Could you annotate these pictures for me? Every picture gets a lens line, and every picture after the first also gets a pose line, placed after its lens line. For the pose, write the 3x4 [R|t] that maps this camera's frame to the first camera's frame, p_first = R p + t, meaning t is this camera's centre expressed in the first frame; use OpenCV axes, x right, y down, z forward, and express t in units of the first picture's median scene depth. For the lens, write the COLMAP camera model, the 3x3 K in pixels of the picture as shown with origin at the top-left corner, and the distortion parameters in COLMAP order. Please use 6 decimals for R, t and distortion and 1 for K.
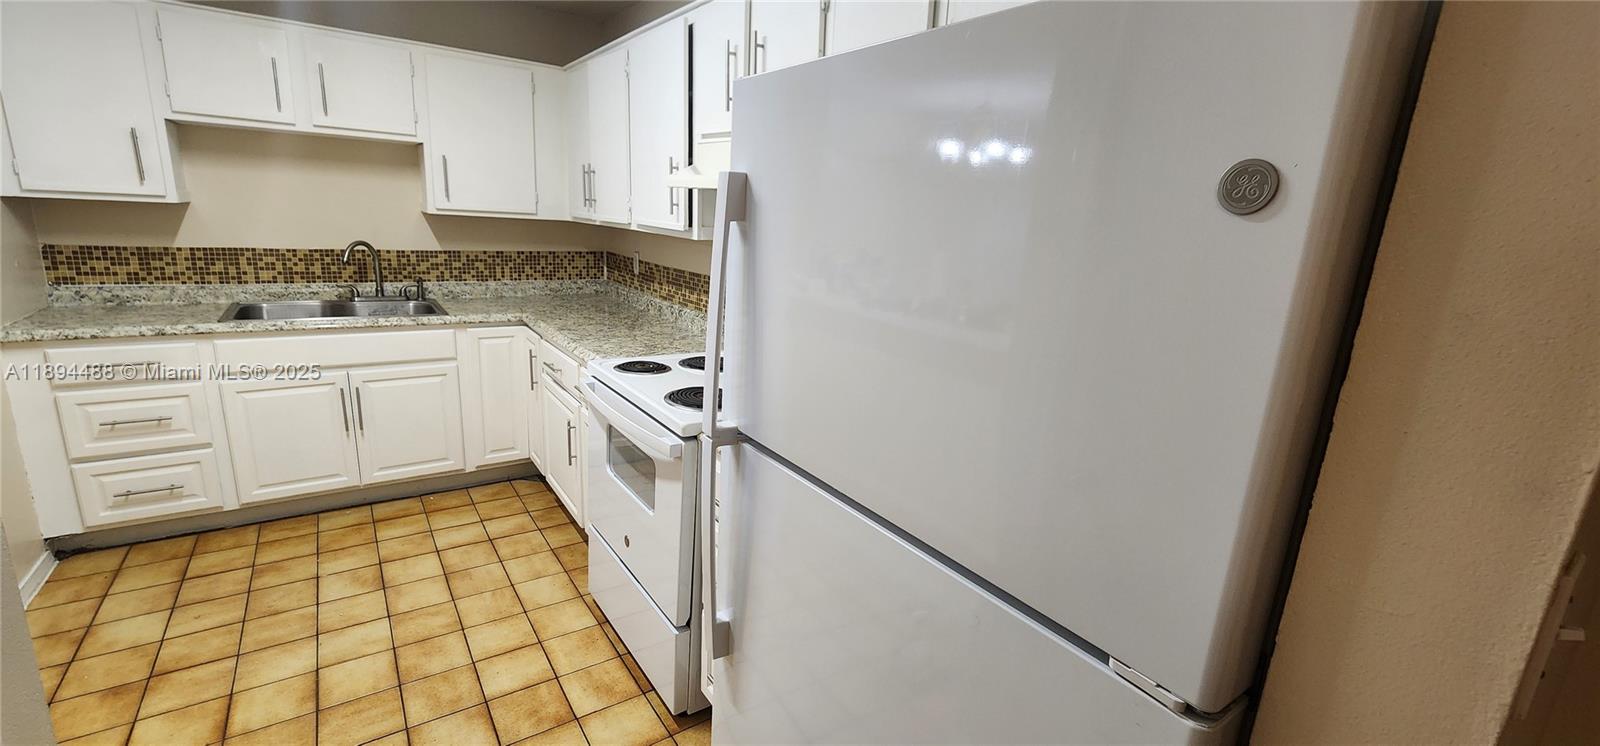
lens RADIAL K [[659.7, 0, 804.2], [0, 659.7, 373.2], [0, 0, 1]] dist [-0.000874, 0.000107]
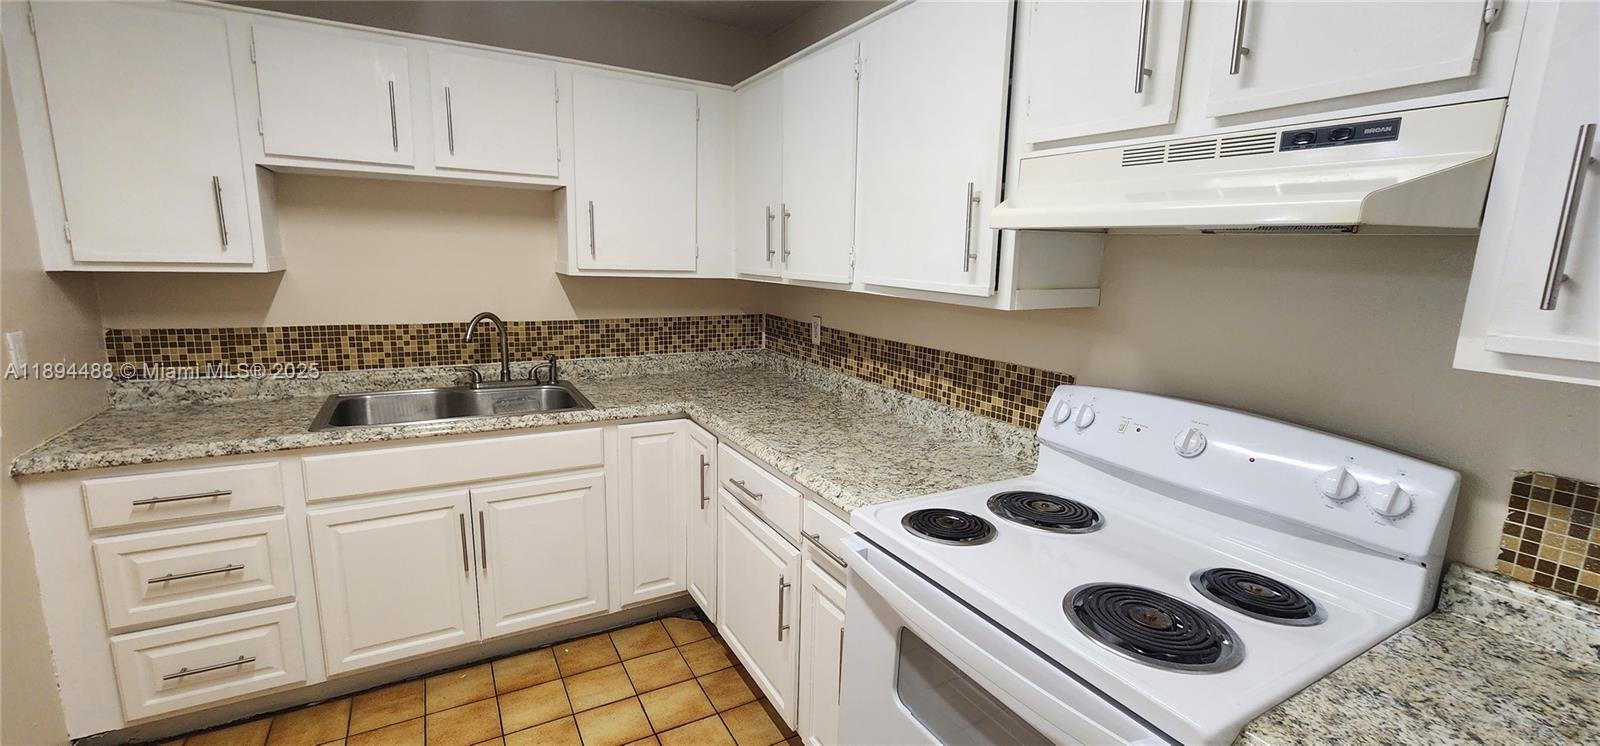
lens RADIAL K [[659.7, 0, 804.2], [0, 659.7, 373.2], [0, 0, 1]] dist [-0.000874, 0.000107]
pose [[0.994995, -0.011893, -0.099210, -0.228667], [0.005454, 0.997876, -0.064918, -0.078698], [0.099772, 0.064052, 0.992947, 0.275909]]
